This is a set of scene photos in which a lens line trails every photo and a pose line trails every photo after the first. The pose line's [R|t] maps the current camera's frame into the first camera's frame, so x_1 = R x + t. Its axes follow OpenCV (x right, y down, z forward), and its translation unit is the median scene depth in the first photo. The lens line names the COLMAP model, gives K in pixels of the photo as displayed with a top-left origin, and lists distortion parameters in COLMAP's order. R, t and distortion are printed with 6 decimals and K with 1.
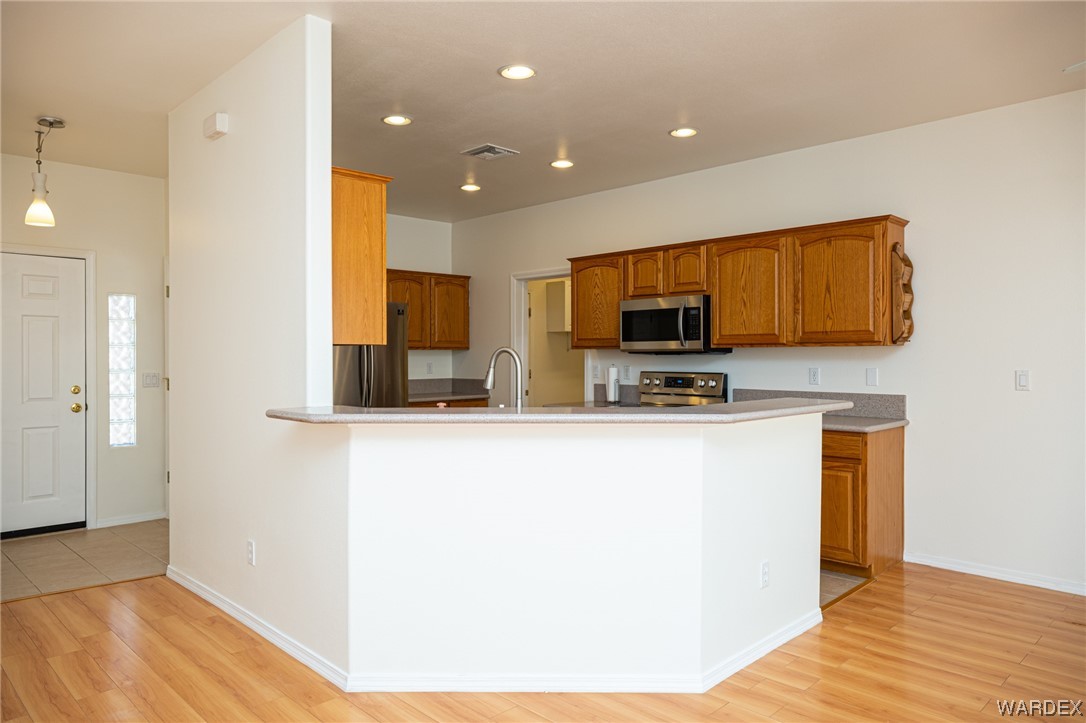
lens RADIAL K [[724.6, 0, 539.8], [0, 724.6, 360.7], [0, 0, 1]] dist [0.004455, 0.003795]
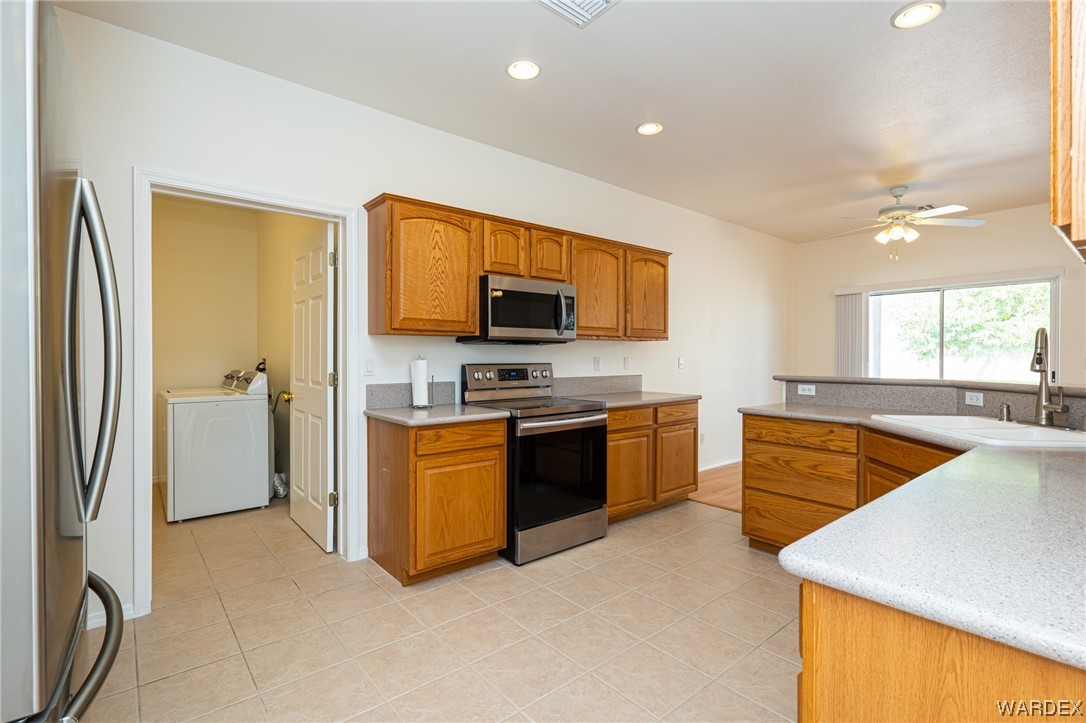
lens RADIAL K [[506.5, 0, 540.3], [0, 506.5, 358.7], [0, 0, 1]] dist [0.000413, 0.000632]
pose [[0.088095, -0.002286, 0.996109, -0.475809], [0.008544, 0.999962, 0.001539, 0.009565], [-0.996075, 0.008375, 0.088111, 0.974657]]
